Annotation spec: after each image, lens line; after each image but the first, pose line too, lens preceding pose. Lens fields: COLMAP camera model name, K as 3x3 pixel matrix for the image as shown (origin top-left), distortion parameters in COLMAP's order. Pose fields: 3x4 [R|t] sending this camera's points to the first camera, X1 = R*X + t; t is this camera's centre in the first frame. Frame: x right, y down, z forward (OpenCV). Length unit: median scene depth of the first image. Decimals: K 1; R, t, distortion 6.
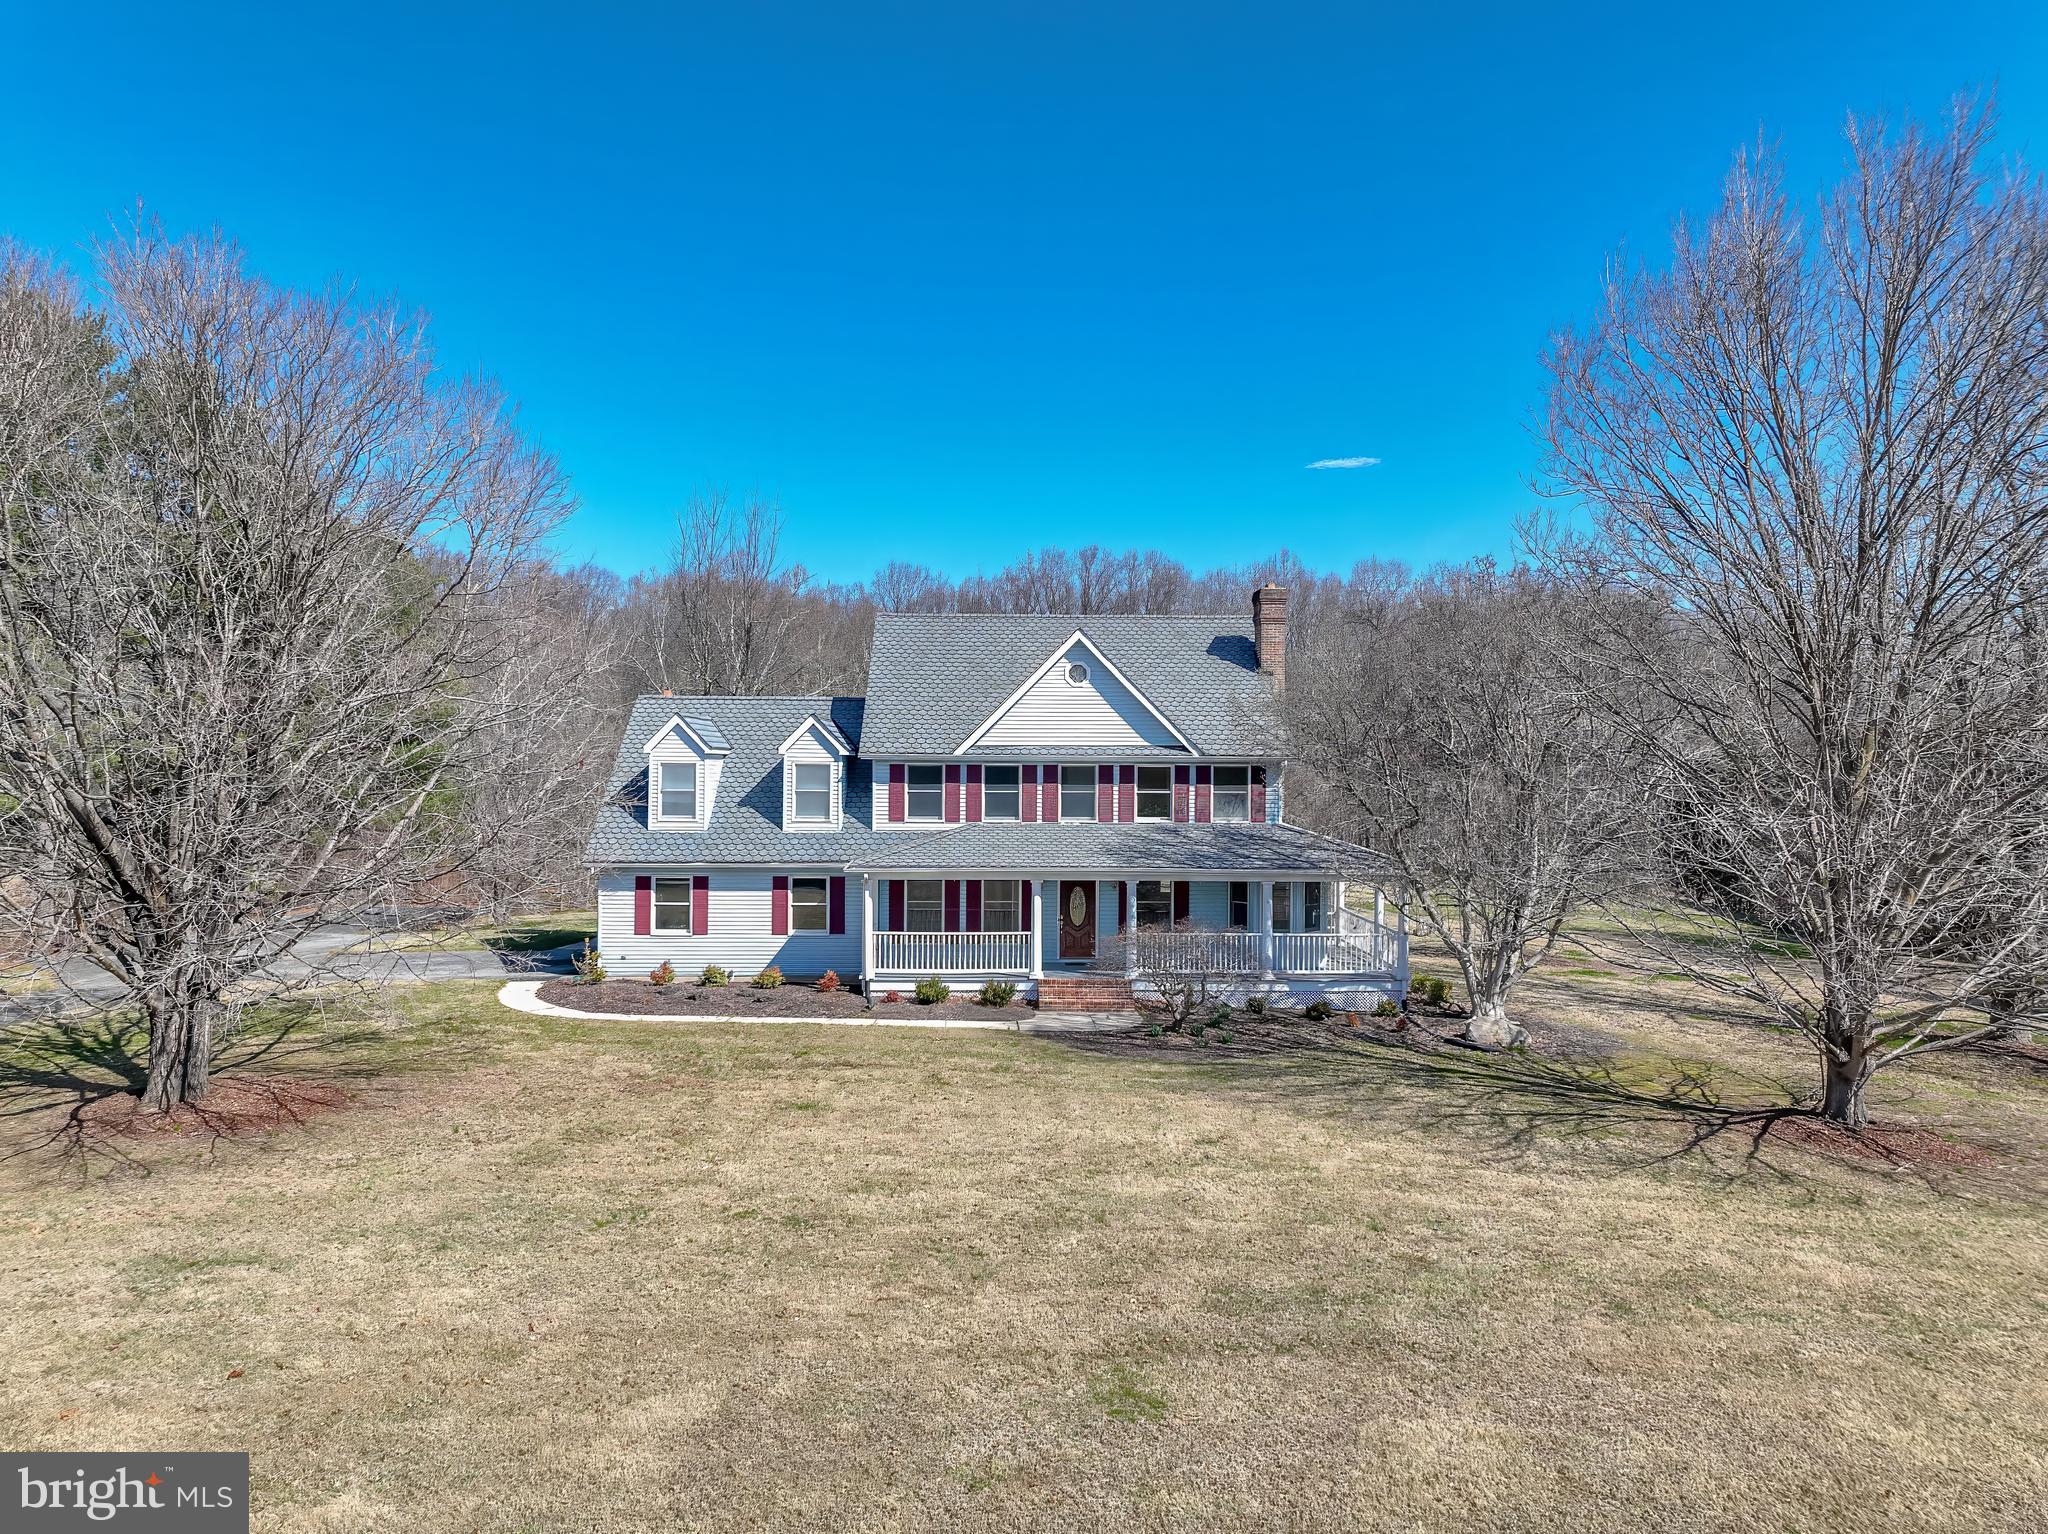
lens RADIAL K [[1426.1, 0, 1024.4], [0, 1426.1, 772.8], [0, 0, 1]] dist [0.011895, 0.002848]
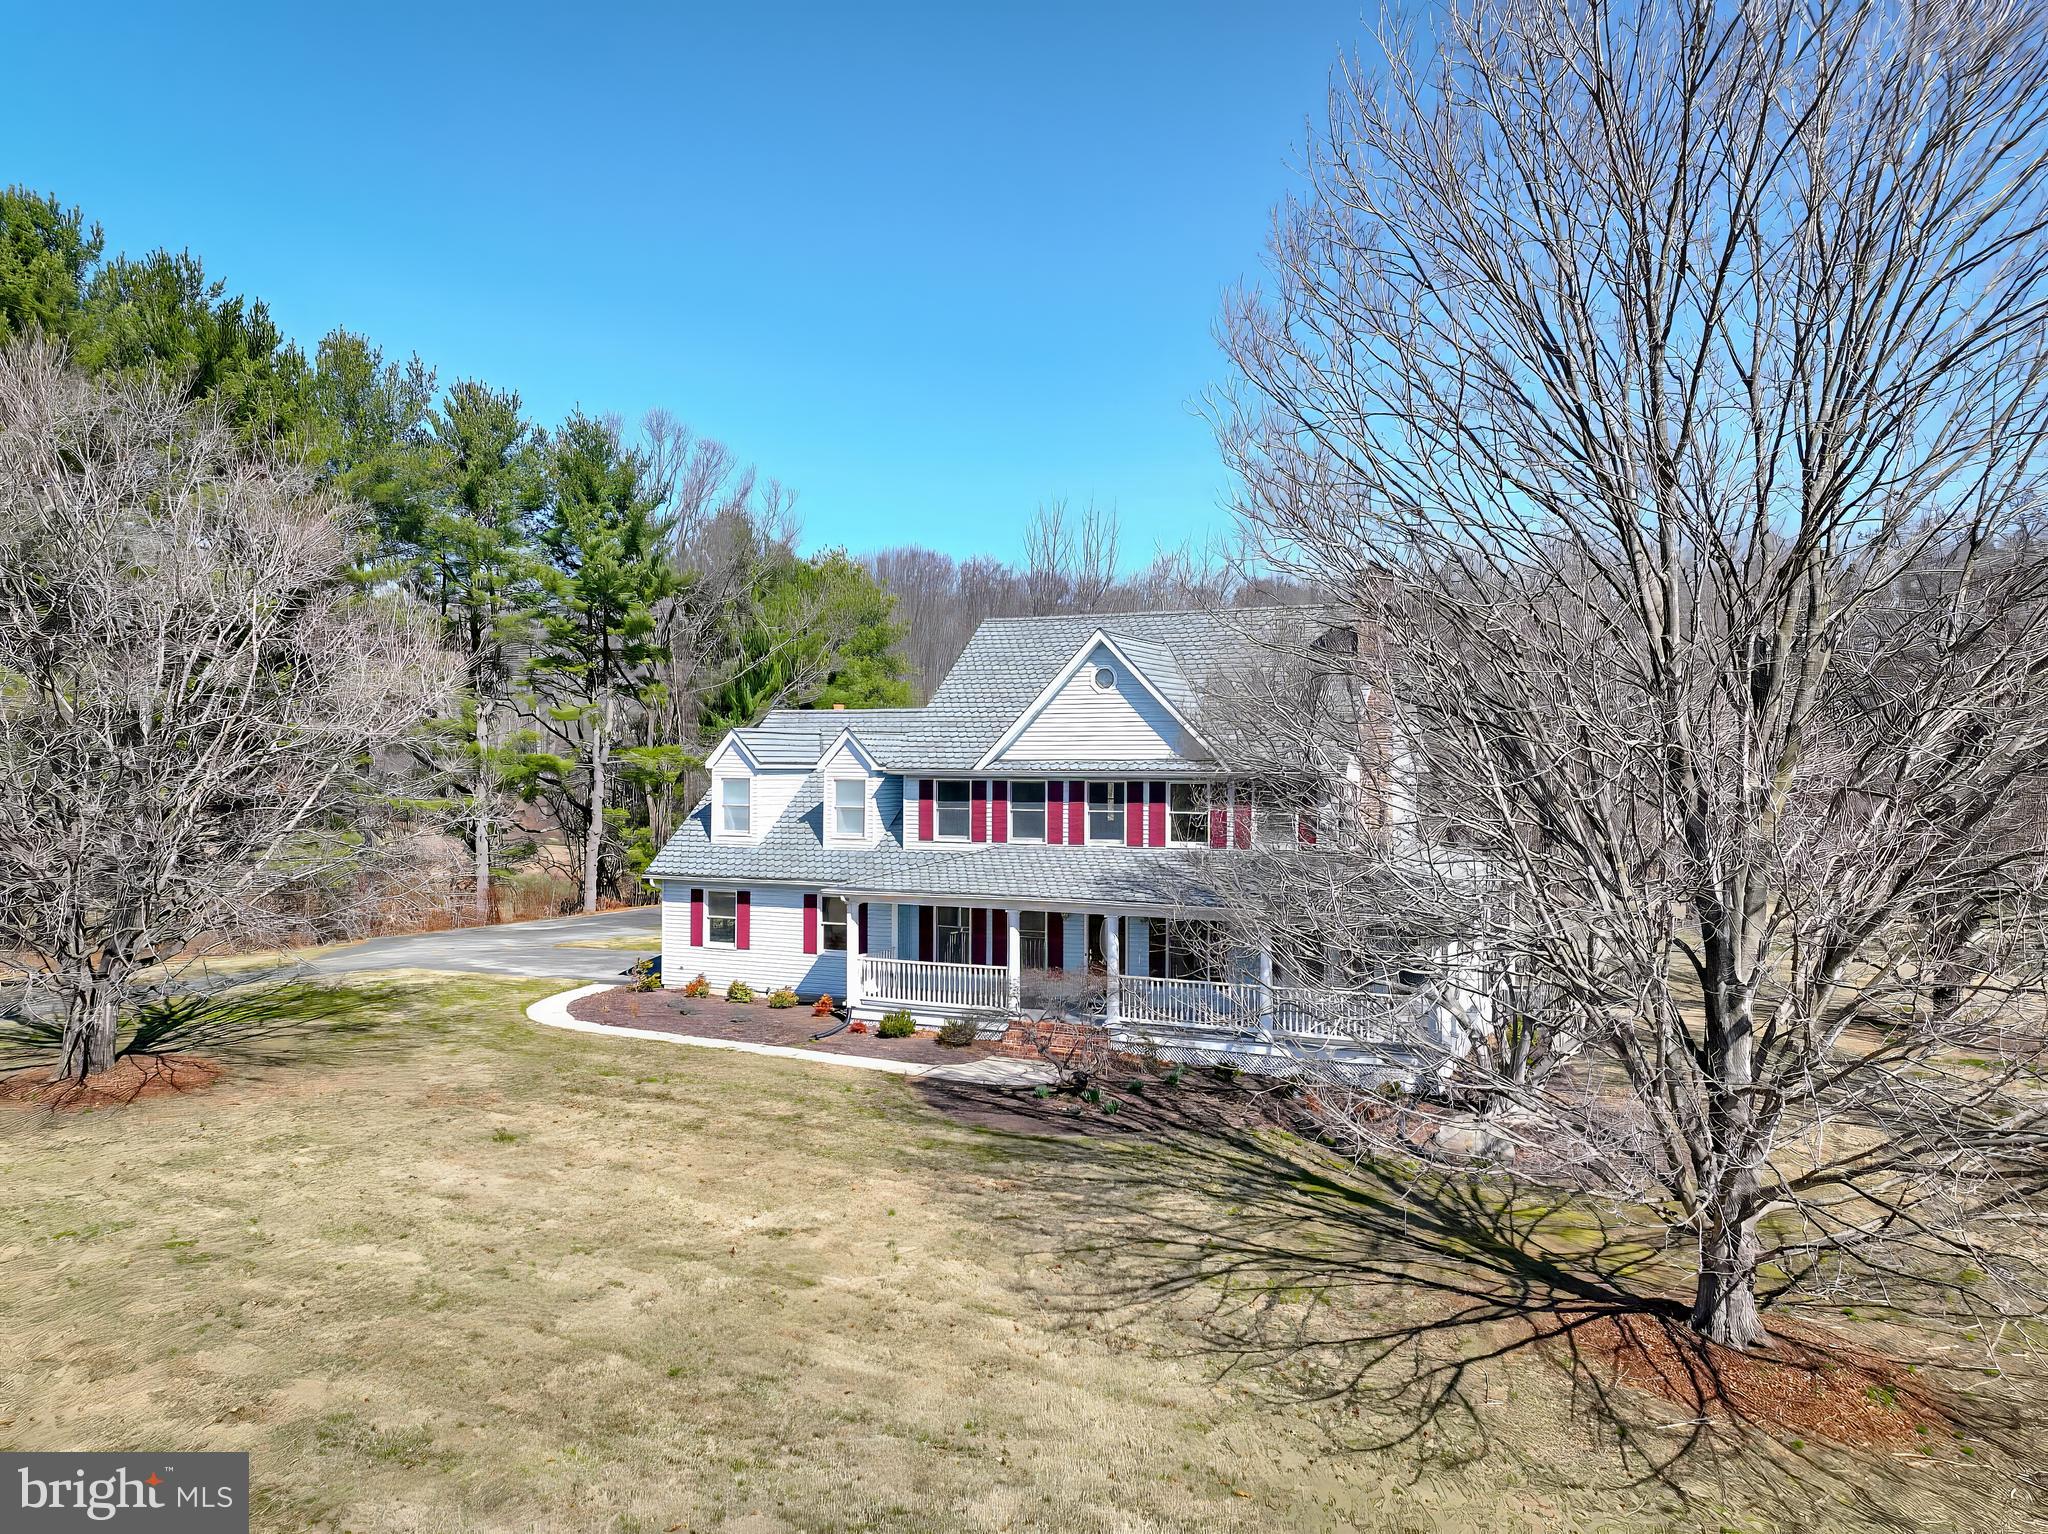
lens RADIAL K [[1426.1, 0, 1023.8], [0, 1426.1, 758.7], [0, 0, 1]] dist [0.011895, 0.002848]
pose [[0.899587, -0.004274, -0.436721, 0.389672], [-0.001395, 0.999919, -0.012658, -0.008300], [0.436740, 0.011996, 0.899508, 0.180947]]
